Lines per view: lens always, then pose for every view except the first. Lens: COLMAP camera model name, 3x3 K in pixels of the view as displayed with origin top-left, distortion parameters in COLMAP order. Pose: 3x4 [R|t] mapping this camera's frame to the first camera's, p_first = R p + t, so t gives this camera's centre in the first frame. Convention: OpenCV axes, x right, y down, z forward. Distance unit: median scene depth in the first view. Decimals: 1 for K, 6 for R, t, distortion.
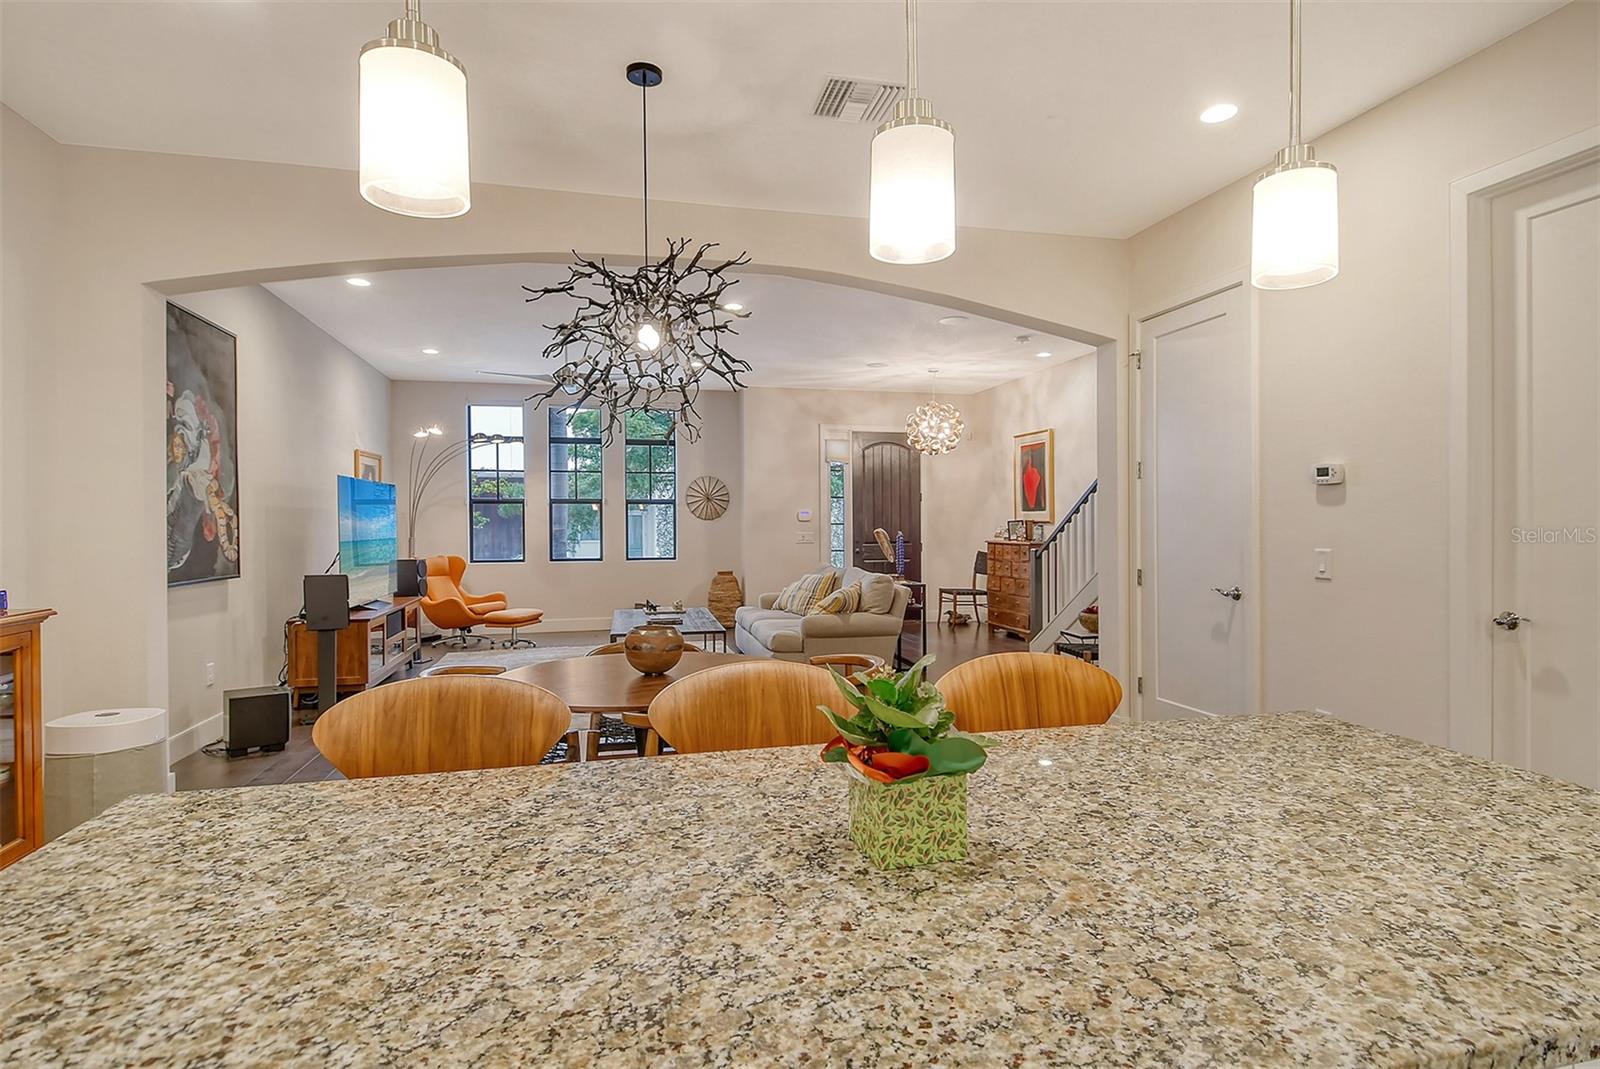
lens RADIAL K [[851.4, 0, 823.7], [0, 851.4, 531.1], [0, 0, 1]] dist [0.020921, -0.020129]
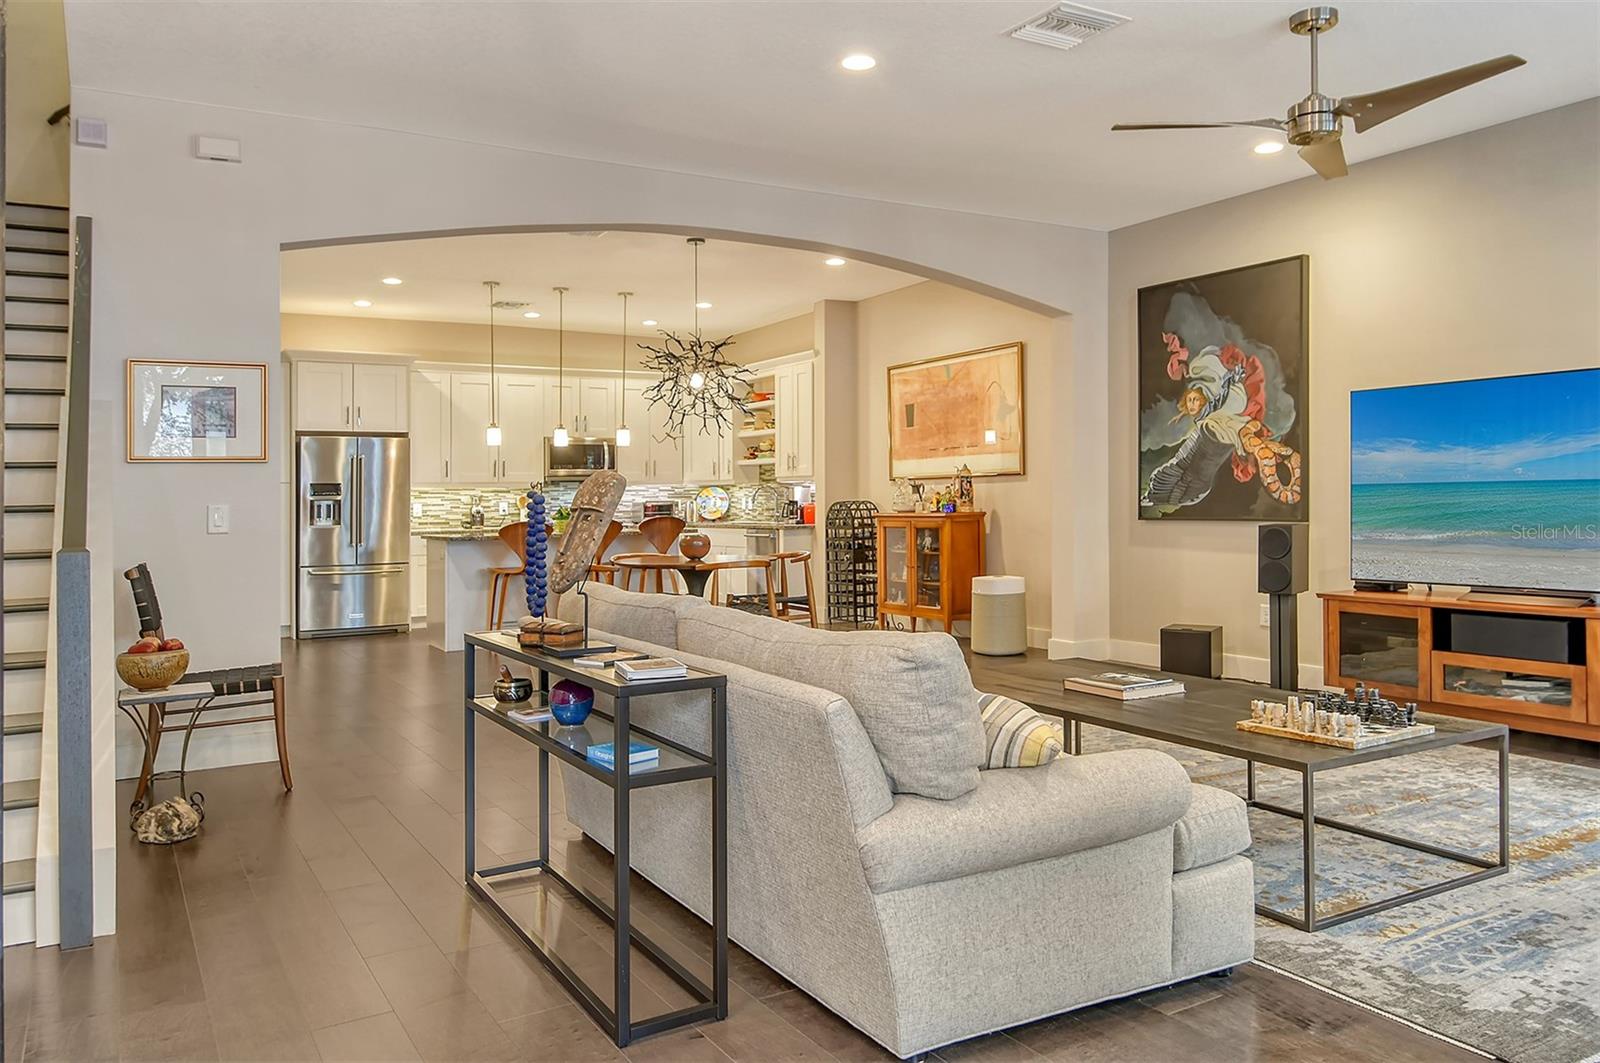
lens RADIAL K [[1159.1, 0, 815.0], [0, 1159.1, 531.3], [0, 0, 1]] dist [0.024212, -0.035957]
pose [[-0.955795, 0.030123, -0.292486, 0.168043], [0.018996, 0.998986, 0.040810, 0.003676], [0.293419, 0.033450, -0.955398, 2.067448]]
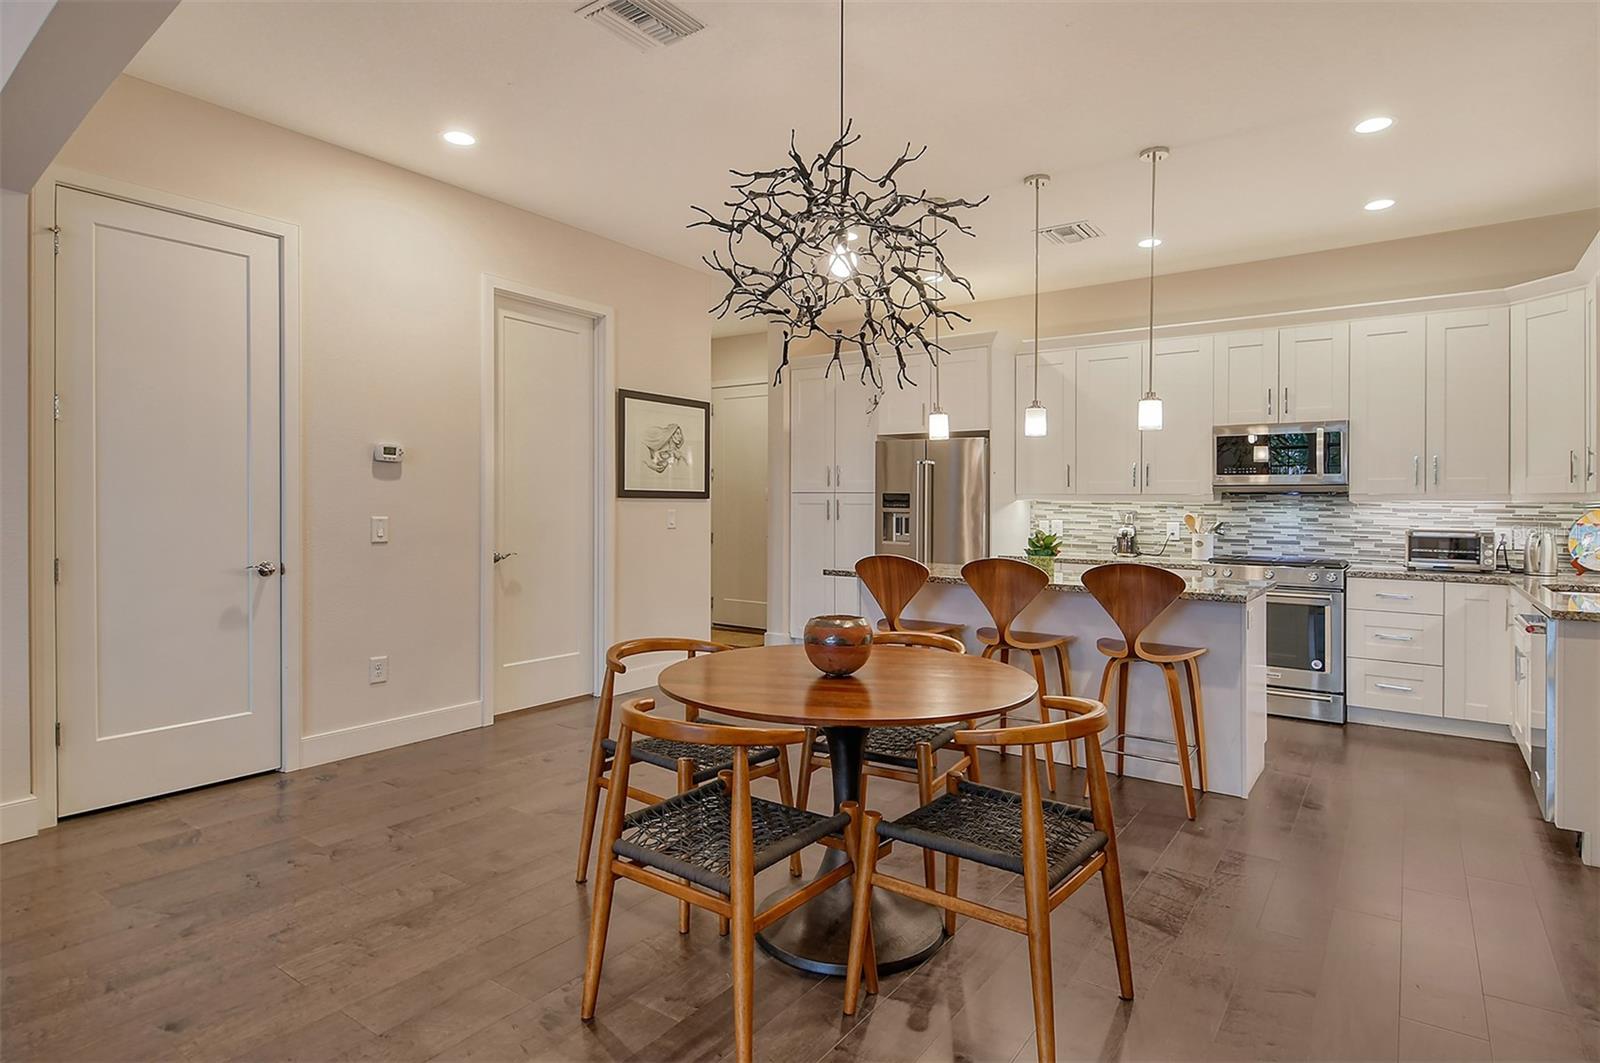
lens RADIAL K [[851.4, 0, 801.0], [0, 851.4, 523.6], [0, 0, 1]] dist [0.020921, -0.020129]
pose [[-0.646420, -0.015444, 0.762826, -0.463769], [0.001452, 0.999768, 0.021472, 0.003793], [-0.762981, 0.014987, -0.646247, 0.910209]]
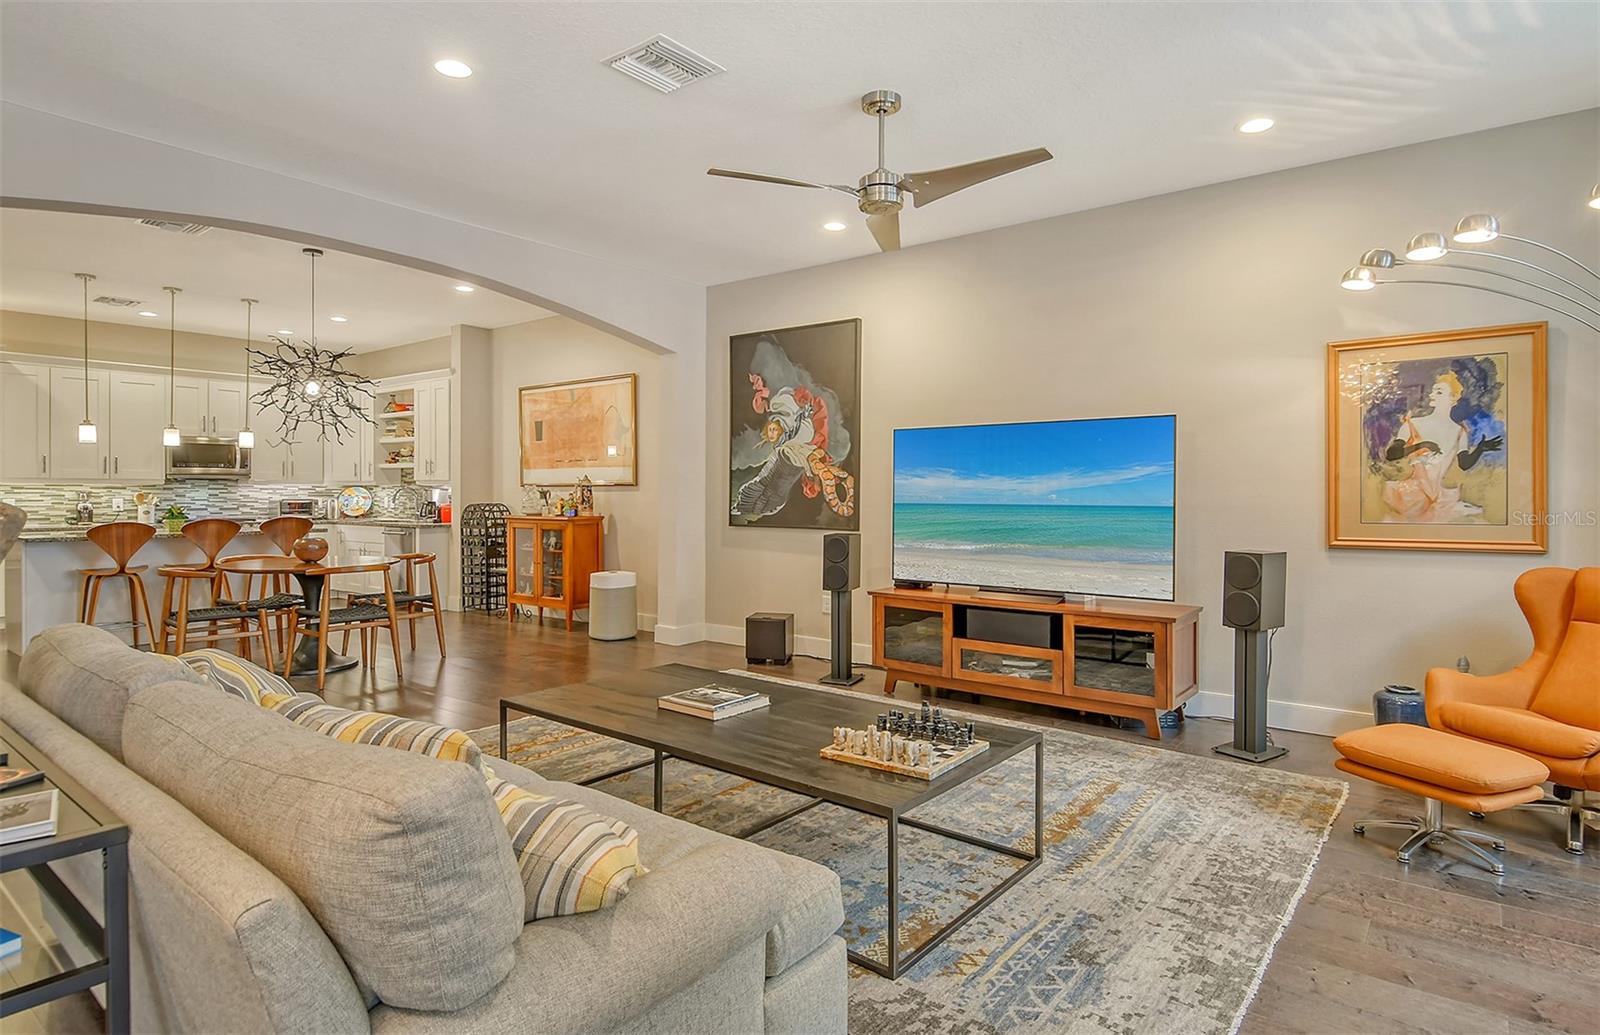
lens RADIAL K [[854.5, 0, 811.3], [0, 854.5, 513.7], [0, 0, 1]] dist [0.026570, -0.023480]
pose [[-0.786641, 0.020530, -0.617069, 0.059809], [-0.004315, 0.999240, 0.038746, -0.013449], [0.617396, 0.033142, -0.785954, 1.896775]]
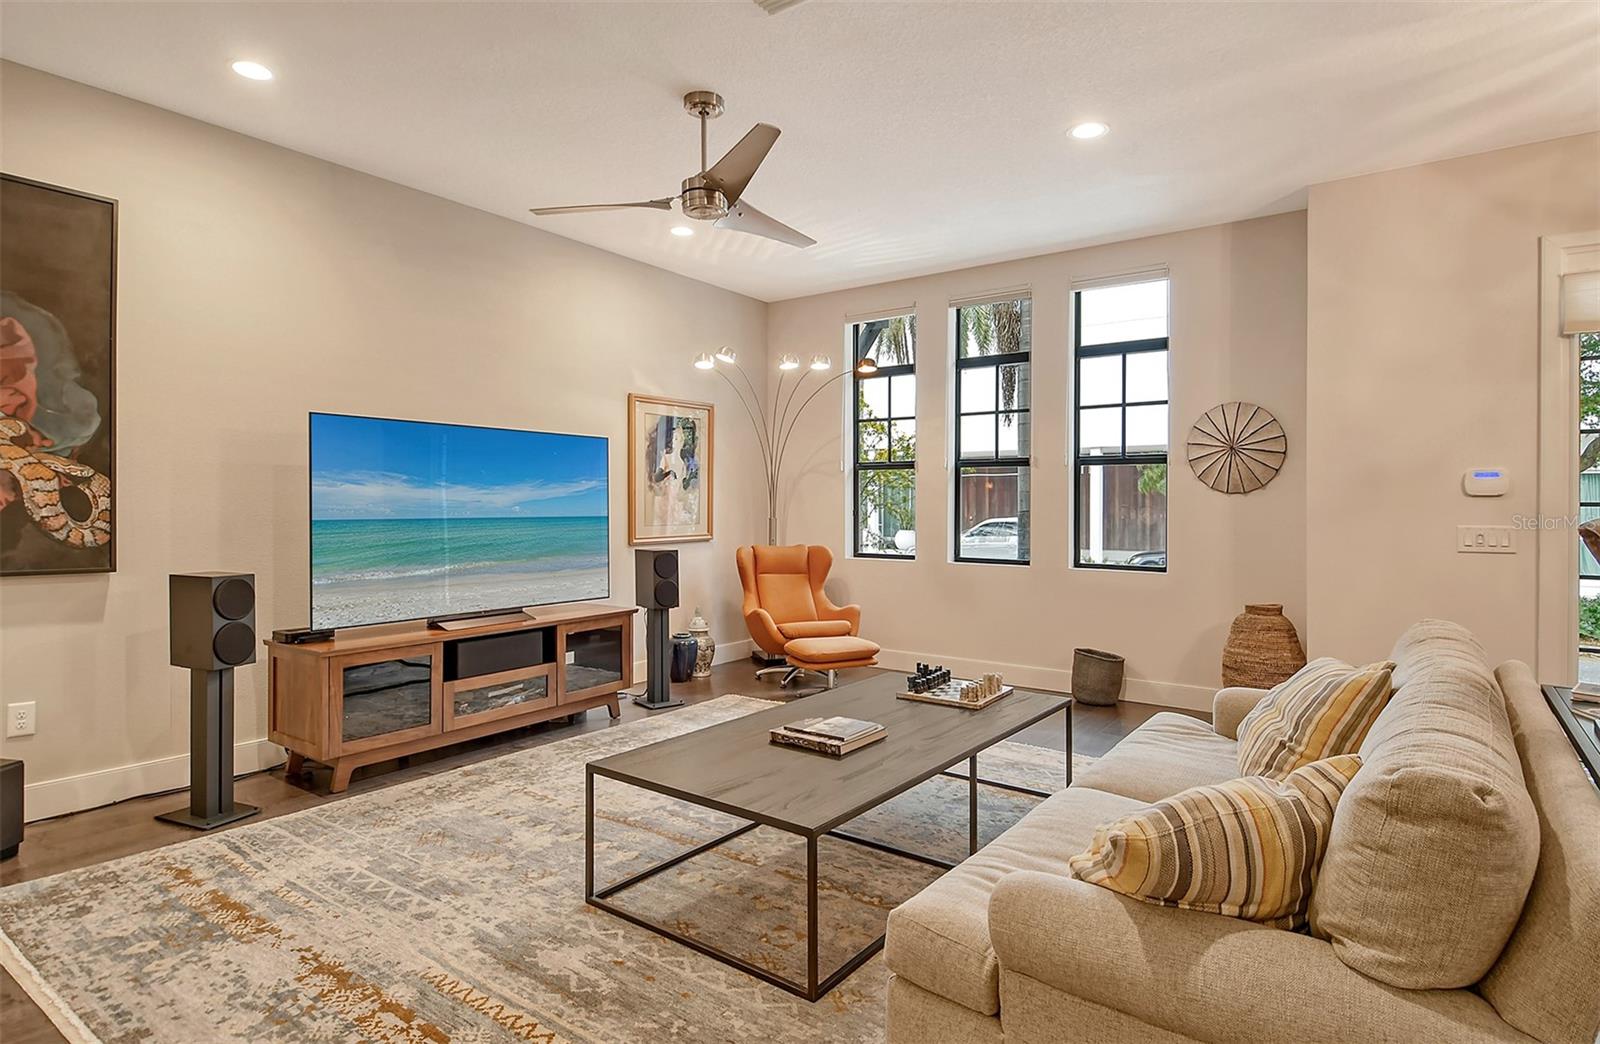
lens RADIAL K [[854.5, 0, 804.4], [0, 854.5, 516.3], [0, 0, 1]] dist [0.026570, -0.023480]
pose [[0.644460, 0.018133, -0.764423, 0.154379], [-0.016106, 0.999819, 0.010138, -0.003379], [0.764469, 0.005778, 0.644635, 1.003439]]
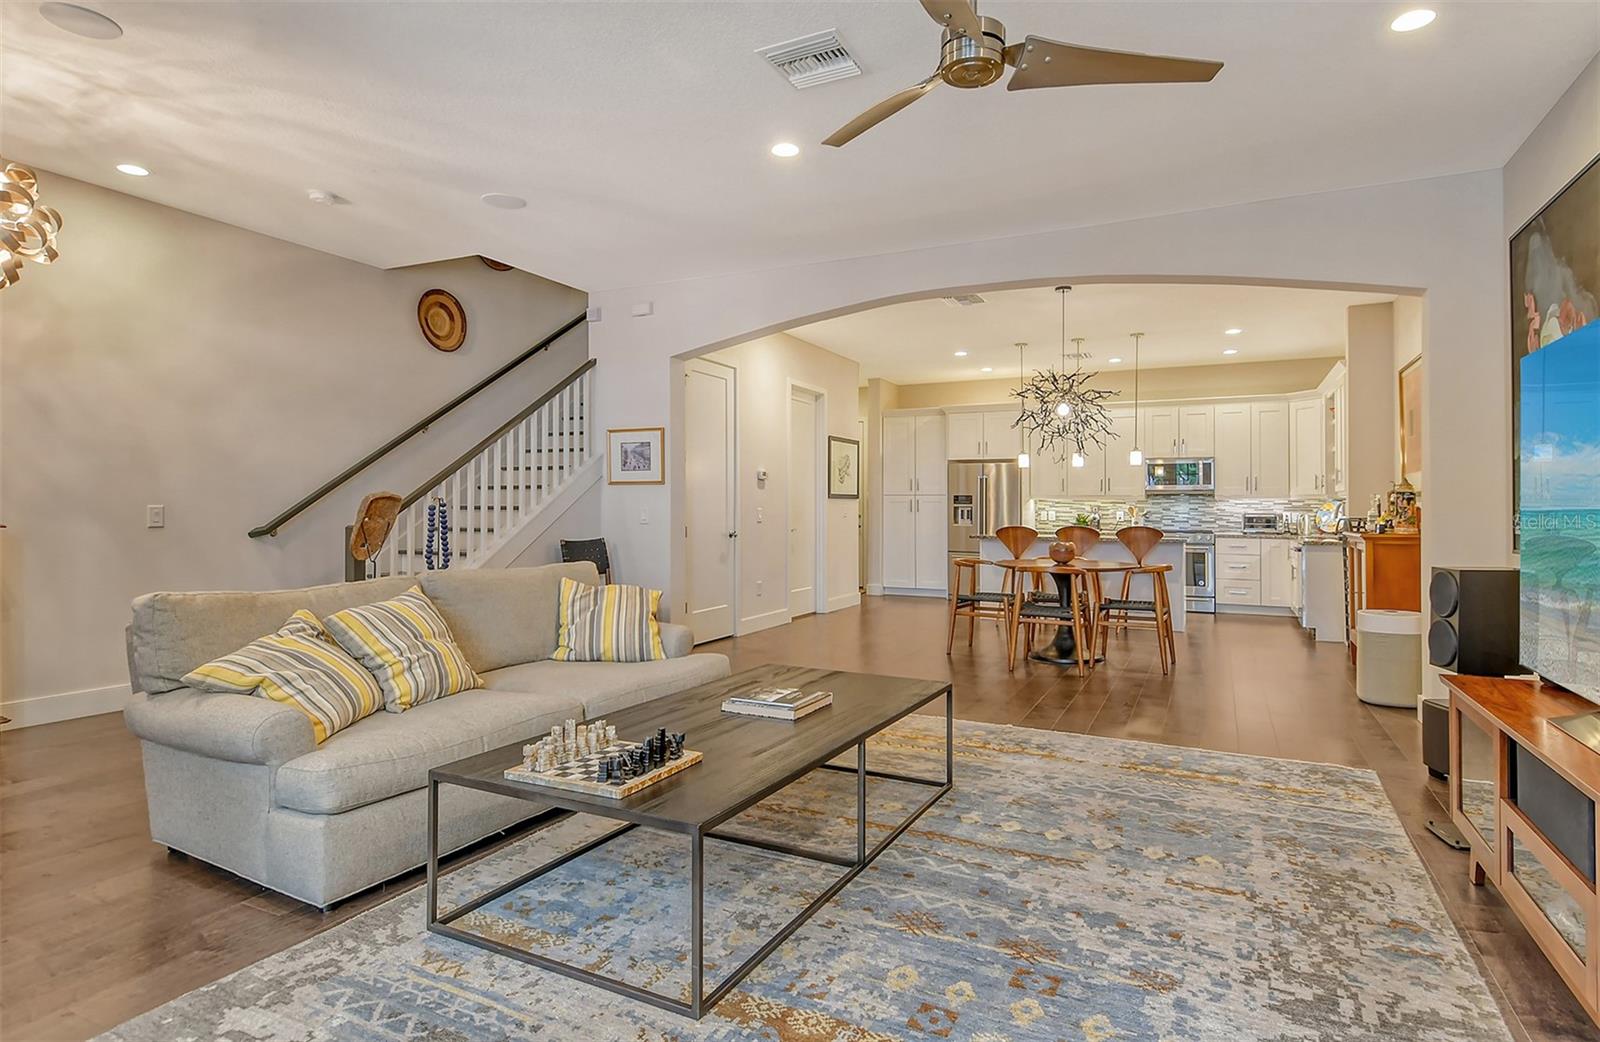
lens RADIAL K [[854.5, 0, 808.7], [0, 854.5, 518.6], [0, 0, 1]] dist [0.026570, -0.023480]
pose [[-0.764922, -0.005830, 0.644097, -0.653771], [0.005569, 0.999862, 0.015663, 0.008914], [-0.644099, 0.015568, -0.764784, 1.813382]]
